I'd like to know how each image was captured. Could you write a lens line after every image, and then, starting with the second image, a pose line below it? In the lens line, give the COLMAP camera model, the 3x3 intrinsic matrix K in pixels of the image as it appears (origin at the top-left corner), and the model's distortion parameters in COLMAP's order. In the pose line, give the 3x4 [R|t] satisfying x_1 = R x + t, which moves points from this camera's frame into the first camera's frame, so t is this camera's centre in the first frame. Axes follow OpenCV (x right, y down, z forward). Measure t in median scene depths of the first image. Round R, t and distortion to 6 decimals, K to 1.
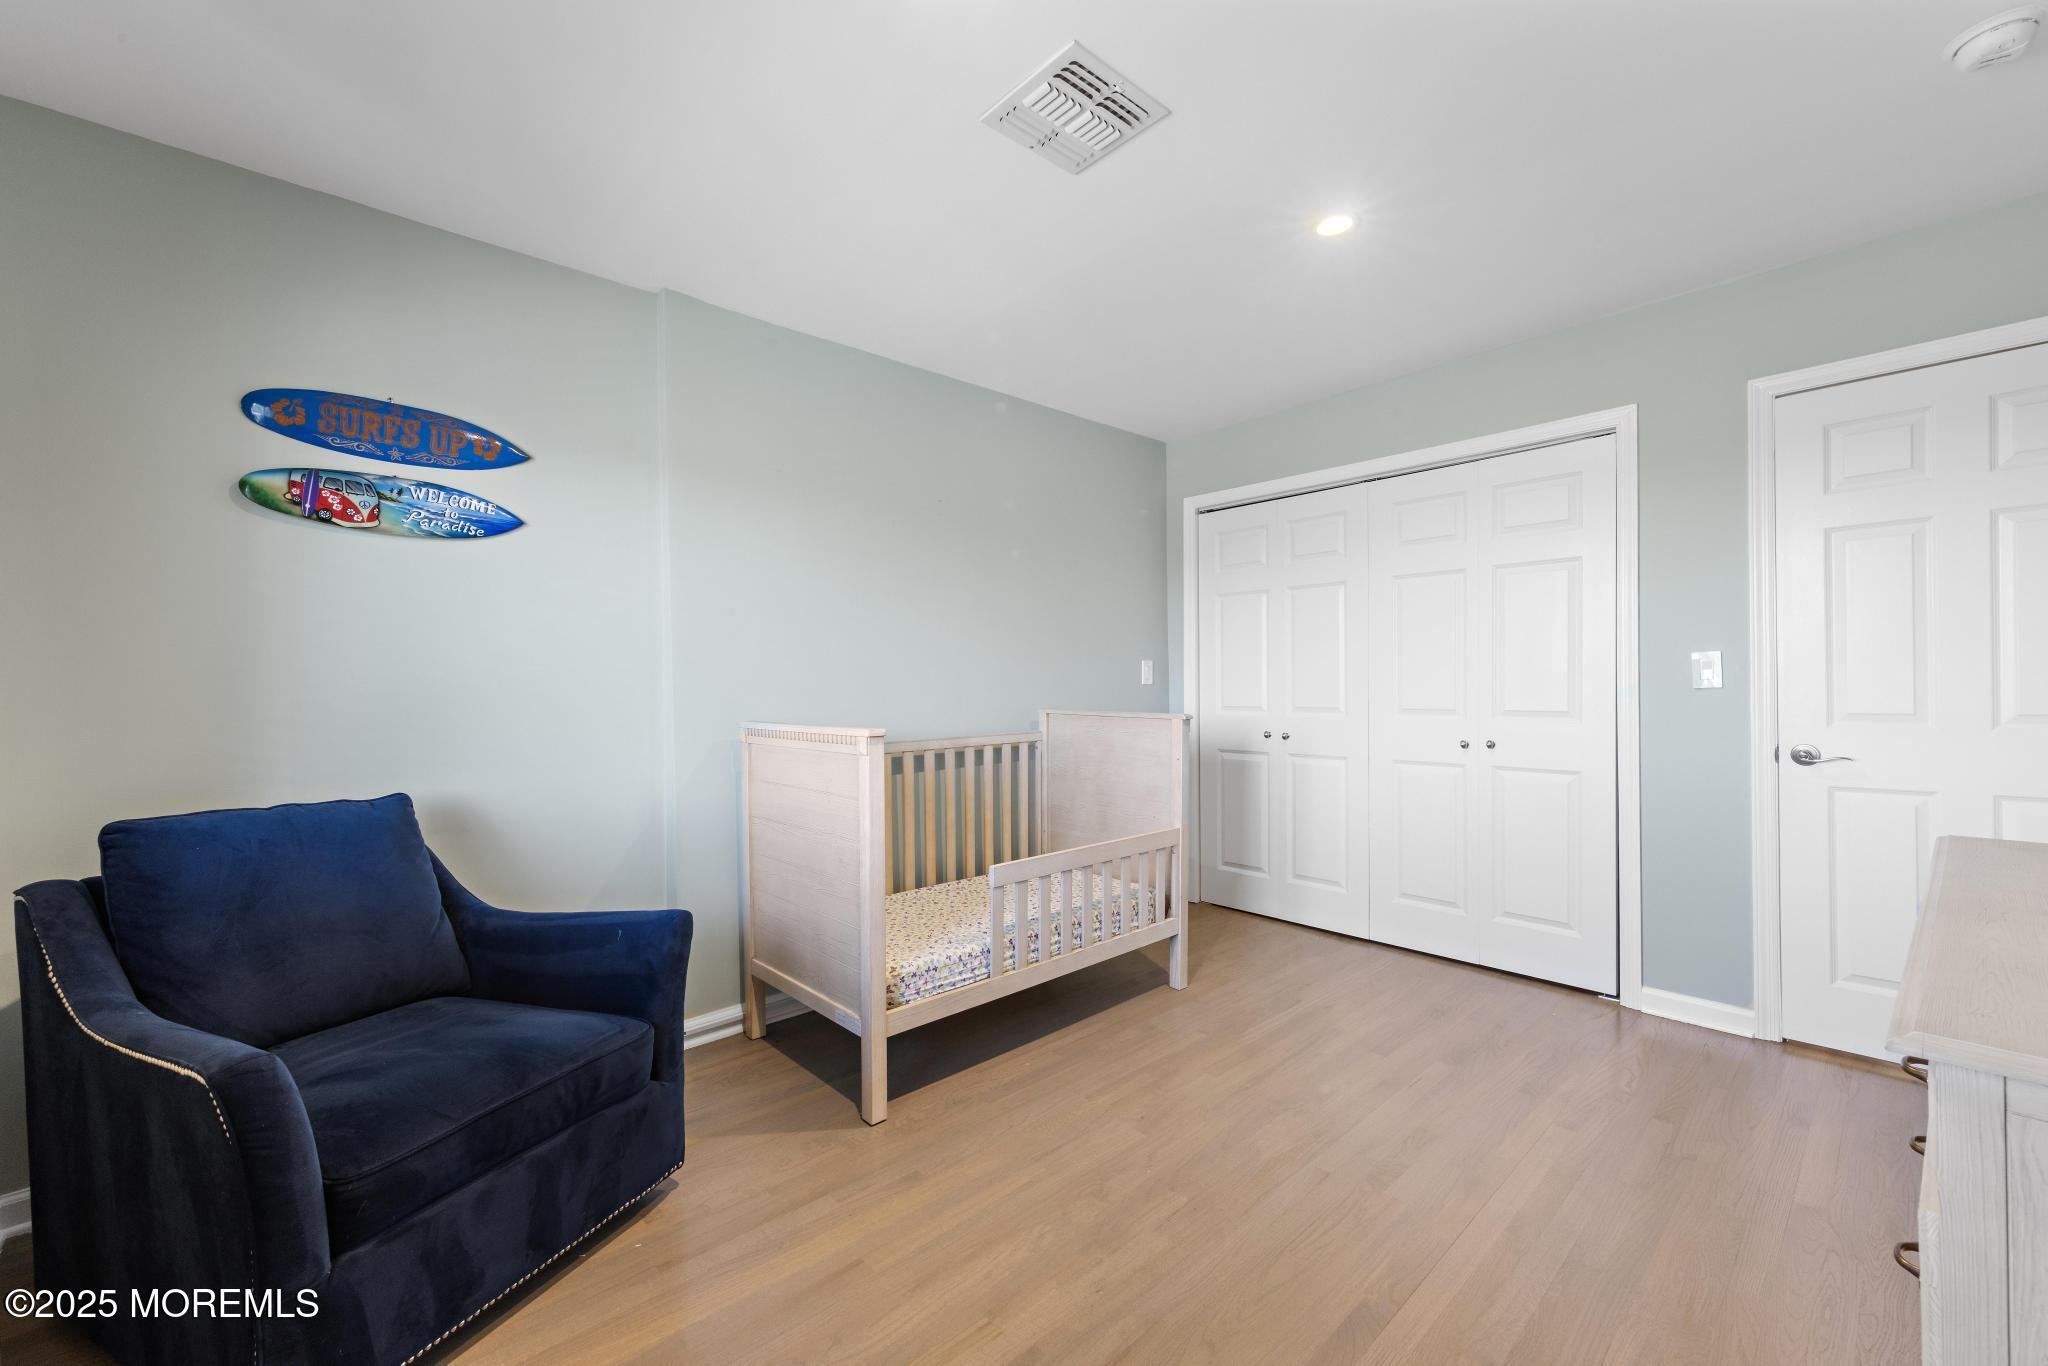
lens RADIAL K [[797.4, 0, 1021.5], [0, 797.4, 694.7], [0, 0, 1]] dist [0.000291, 0.000717]
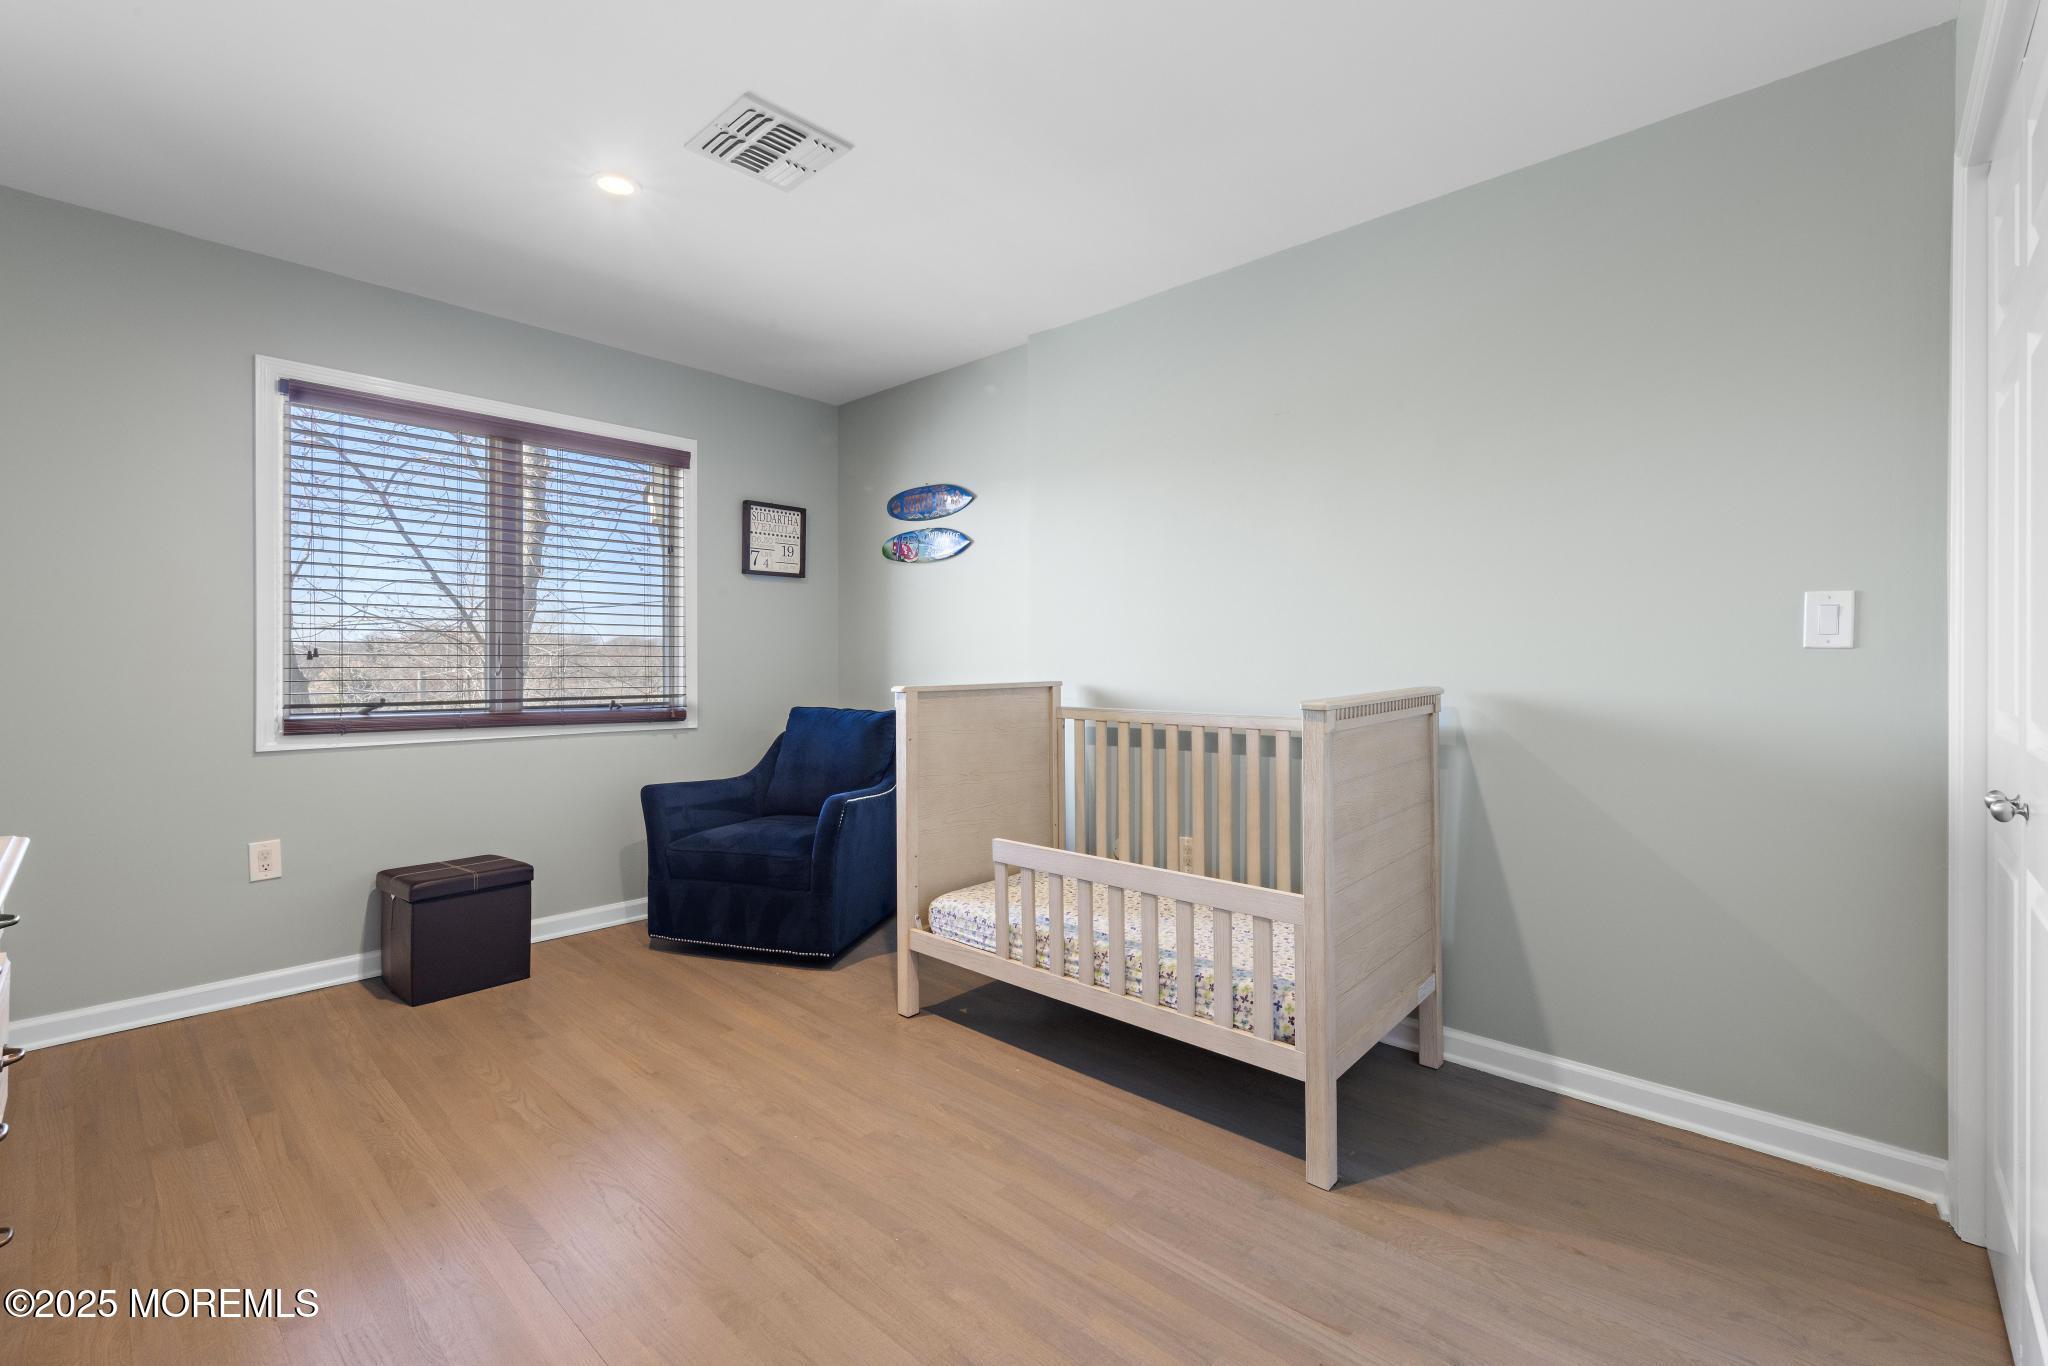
lens RADIAL K [[867.2, 0, 1022.7], [0, 867.2, 664.4], [0, 0, 1]] dist [0.010391, -0.000025]
pose [[0.108104, 0.018437, -0.993969, 1.036571], [-0.010749, 0.999791, 0.017376, -0.014612], [0.994082, 0.008806, 0.108279, 0.948343]]
